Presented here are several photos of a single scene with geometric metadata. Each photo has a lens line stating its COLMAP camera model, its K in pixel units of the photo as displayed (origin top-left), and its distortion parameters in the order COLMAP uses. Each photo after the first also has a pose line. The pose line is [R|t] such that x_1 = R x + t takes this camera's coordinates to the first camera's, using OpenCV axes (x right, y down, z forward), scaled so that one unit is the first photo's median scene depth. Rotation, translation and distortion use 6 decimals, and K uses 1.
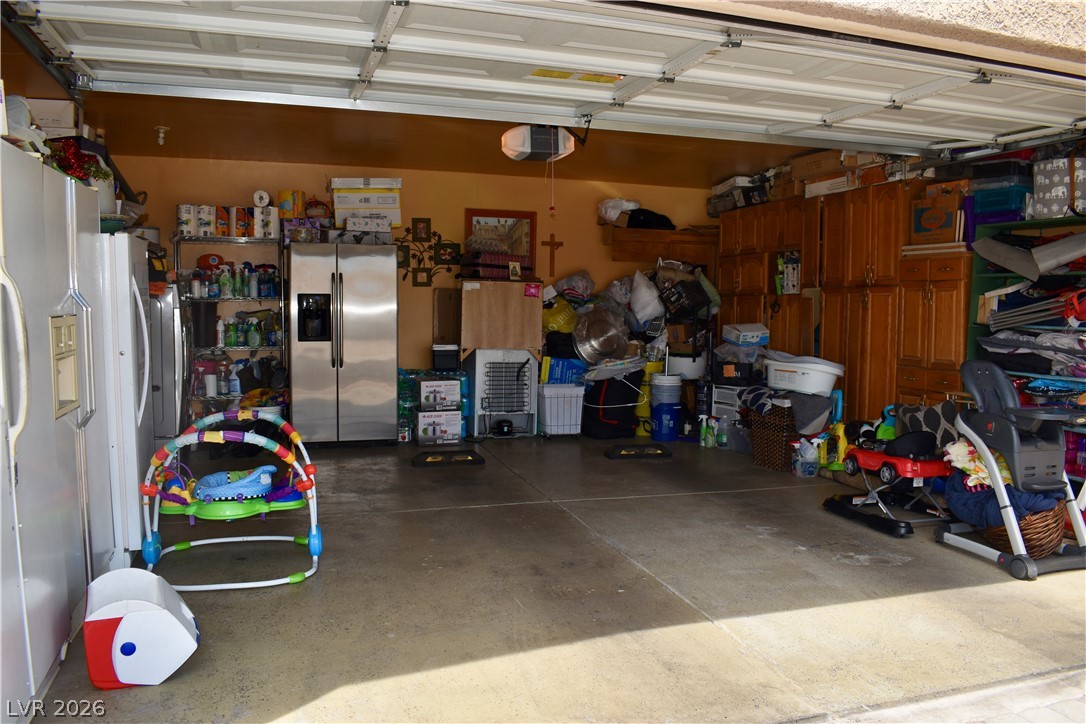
lens RADIAL K [[847.7, 0, 548.0], [0, 847.7, 361.9], [0, 0, 1]] dist [-0.099073, 0.018746]
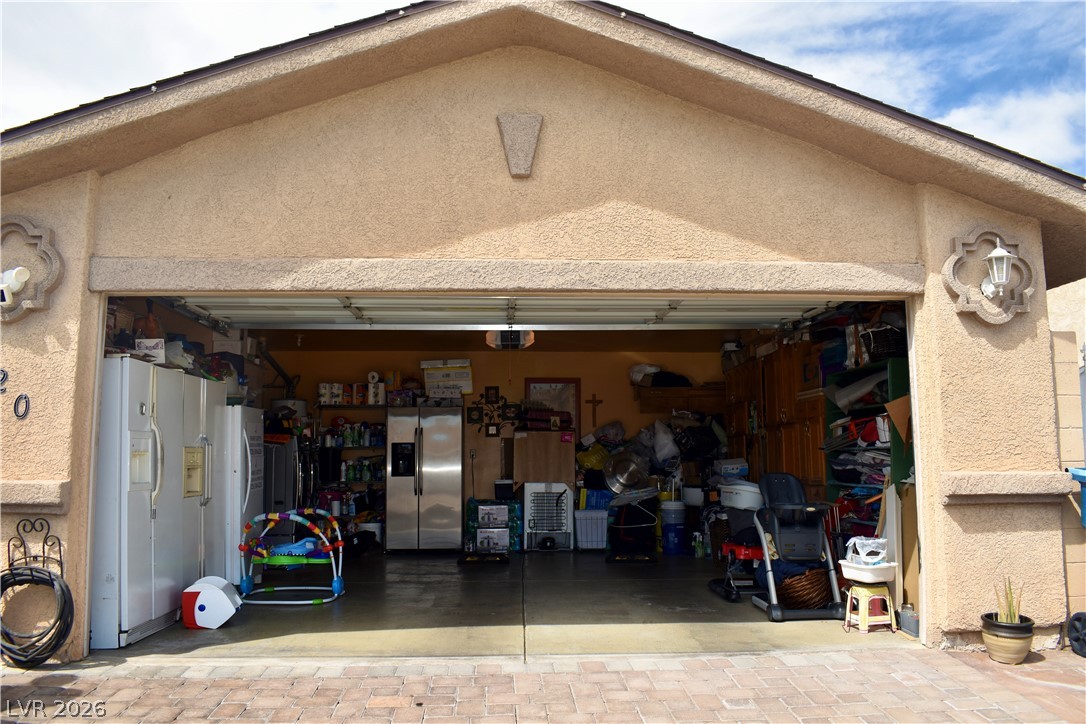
lens RADIAL K [[847.7, 0, 548.0], [0, 847.7, 361.9], [0, 0, 1]] dist [-0.099073, 0.018746]
pose [[0.965686, -0.049603, -0.254931, 0.302248], [0.001576, 0.982692, -0.185239, 0.045477], [0.259708, 0.178481, 0.949050, -0.290287]]
